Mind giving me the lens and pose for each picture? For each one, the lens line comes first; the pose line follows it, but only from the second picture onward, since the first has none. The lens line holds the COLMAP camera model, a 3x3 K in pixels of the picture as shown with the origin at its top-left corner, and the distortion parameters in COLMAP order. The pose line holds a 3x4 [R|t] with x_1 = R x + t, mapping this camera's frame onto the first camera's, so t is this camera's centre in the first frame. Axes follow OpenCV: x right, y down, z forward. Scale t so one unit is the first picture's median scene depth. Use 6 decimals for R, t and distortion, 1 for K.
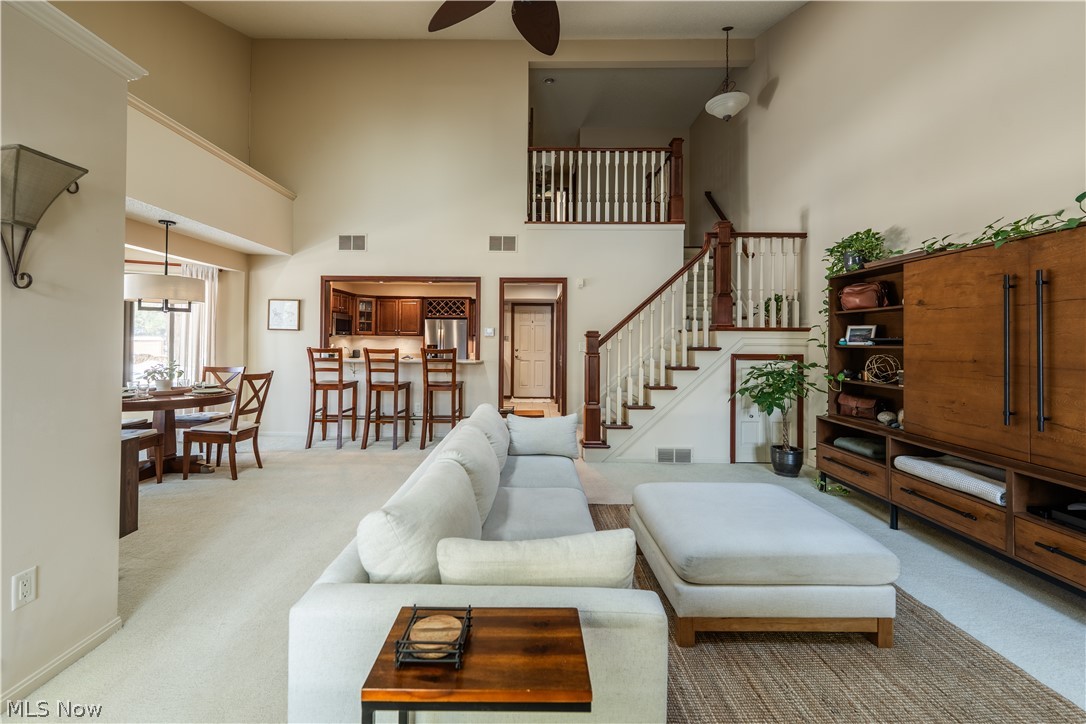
lens RADIAL K [[455.4, 0, 534.7], [0, 455.4, 330.0], [0, 0, 1]] dist [0.001242, 0.000094]
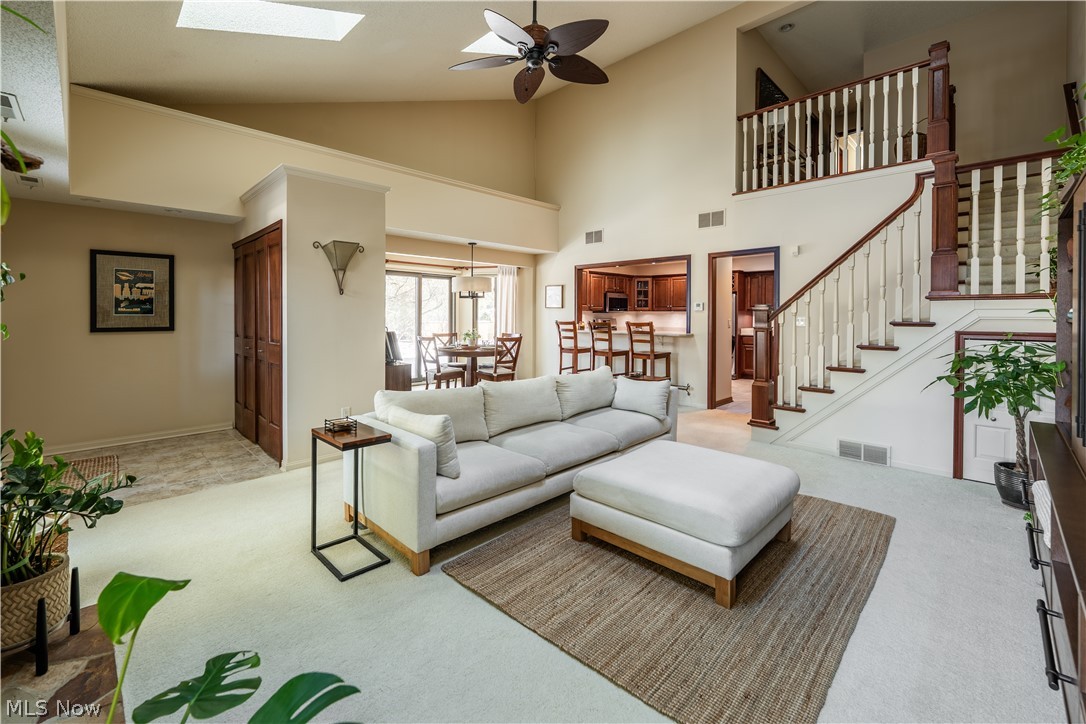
lens RADIAL K [[460.3, 0, 531.0], [0, 460.3, 313.6], [0, 0, 1]] dist [0.000367, -0.000020]
pose [[0.702518, -0.006997, -0.711632, 0.473431], [0.019835, 0.999756, 0.009752, 0.002798], [0.711390, -0.020966, 0.702485, -0.015481]]
